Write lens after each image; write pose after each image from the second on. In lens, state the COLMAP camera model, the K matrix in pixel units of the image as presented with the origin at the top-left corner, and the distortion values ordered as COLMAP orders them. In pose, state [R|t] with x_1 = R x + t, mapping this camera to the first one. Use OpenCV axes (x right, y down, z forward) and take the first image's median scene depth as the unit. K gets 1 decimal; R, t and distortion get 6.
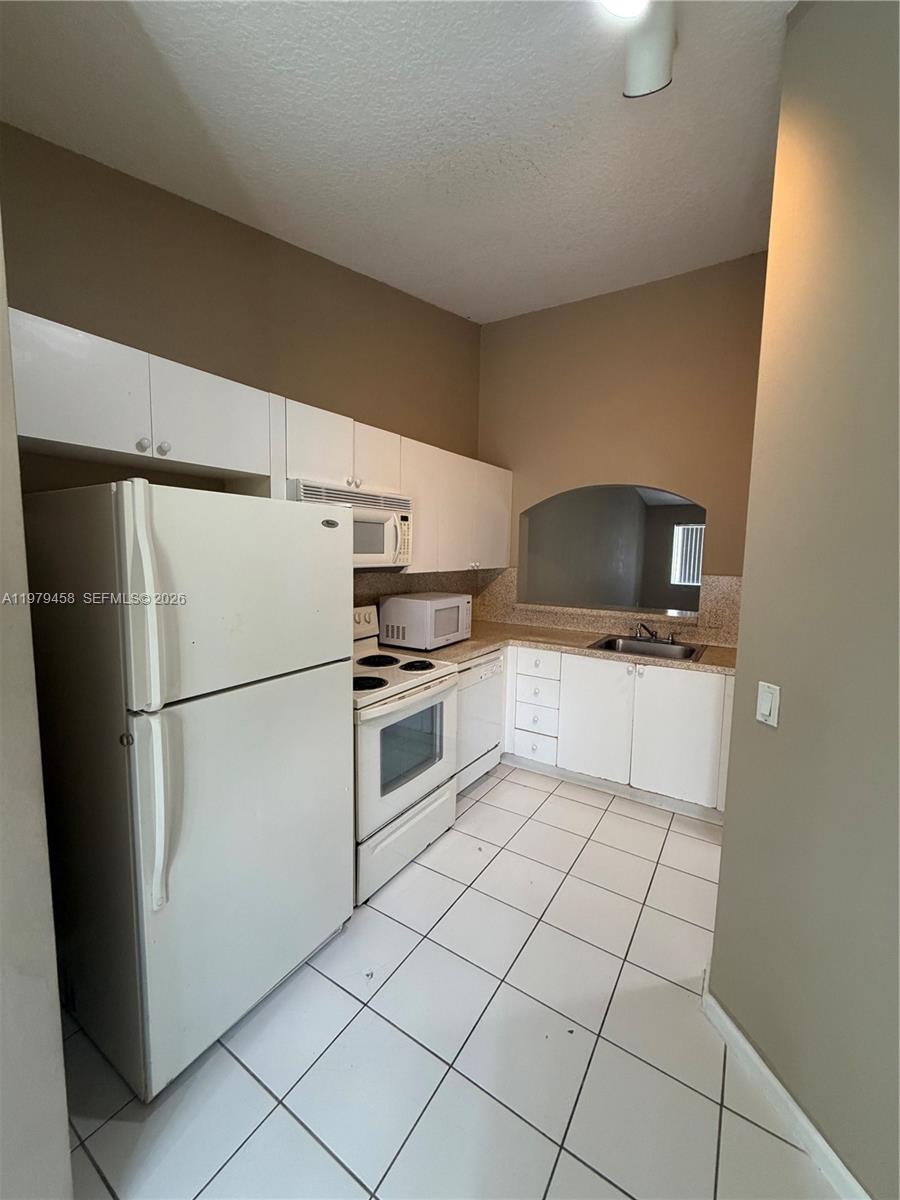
lens RADIAL K [[479.9, 0, 448.2], [0, 479.9, 599.3], [0, 0, 1]] dist [-0.000721, 0.000026]
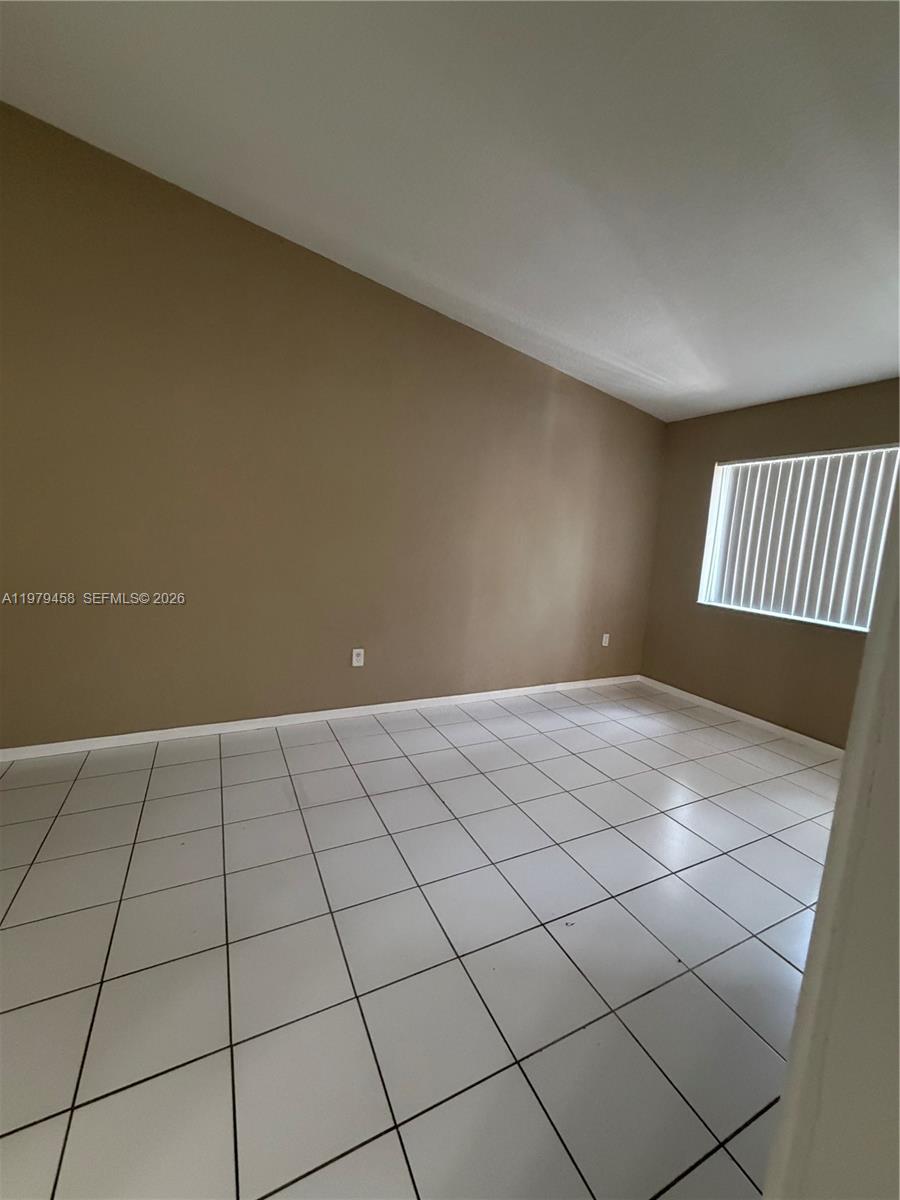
lens RADIAL K [[479.9, 0, 449.3], [0, 479.9, 599.5], [0, 0, 1]] dist [-0.000721, 0.000026]
pose [[0.860195, 0.103671, -0.499316, 1.421082], [-0.088520, 0.994609, 0.054009, -0.112292], [0.502223, -0.002259, 0.864735, 1.506695]]
